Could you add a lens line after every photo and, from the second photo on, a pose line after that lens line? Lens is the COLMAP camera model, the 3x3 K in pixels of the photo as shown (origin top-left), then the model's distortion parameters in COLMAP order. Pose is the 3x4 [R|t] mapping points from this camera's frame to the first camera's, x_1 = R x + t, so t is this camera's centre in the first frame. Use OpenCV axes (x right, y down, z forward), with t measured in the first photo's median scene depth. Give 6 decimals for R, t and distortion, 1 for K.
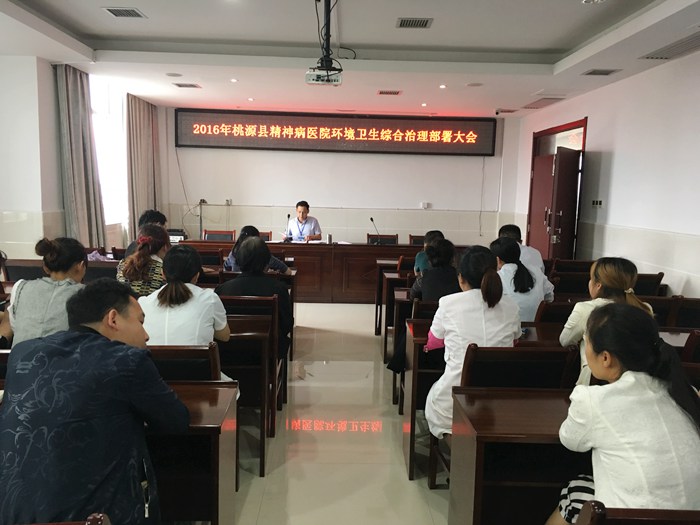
lens RADIAL K [[593.0, 0, 350.0], [0, 593.0, 262.5], [0, 0, 1]] dist [0.010282, 0.005083]
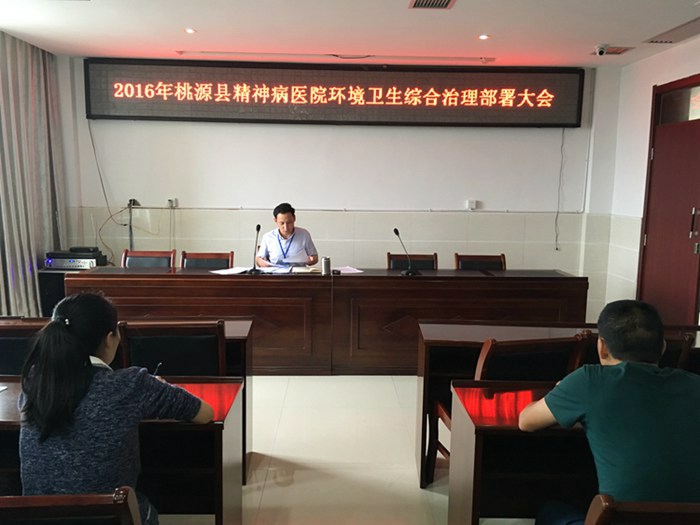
lens RADIAL K [[593.0, 0, 350.0], [0, 593.0, 262.5], [0, 0, 1]] dist [0.010282, 0.005083]
pose [[0.999924, -0.011379, -0.004747, -0.006966], [0.011459, 0.999787, 0.017166, -0.045996], [0.004551, -0.017219, 0.999841, 0.349680]]
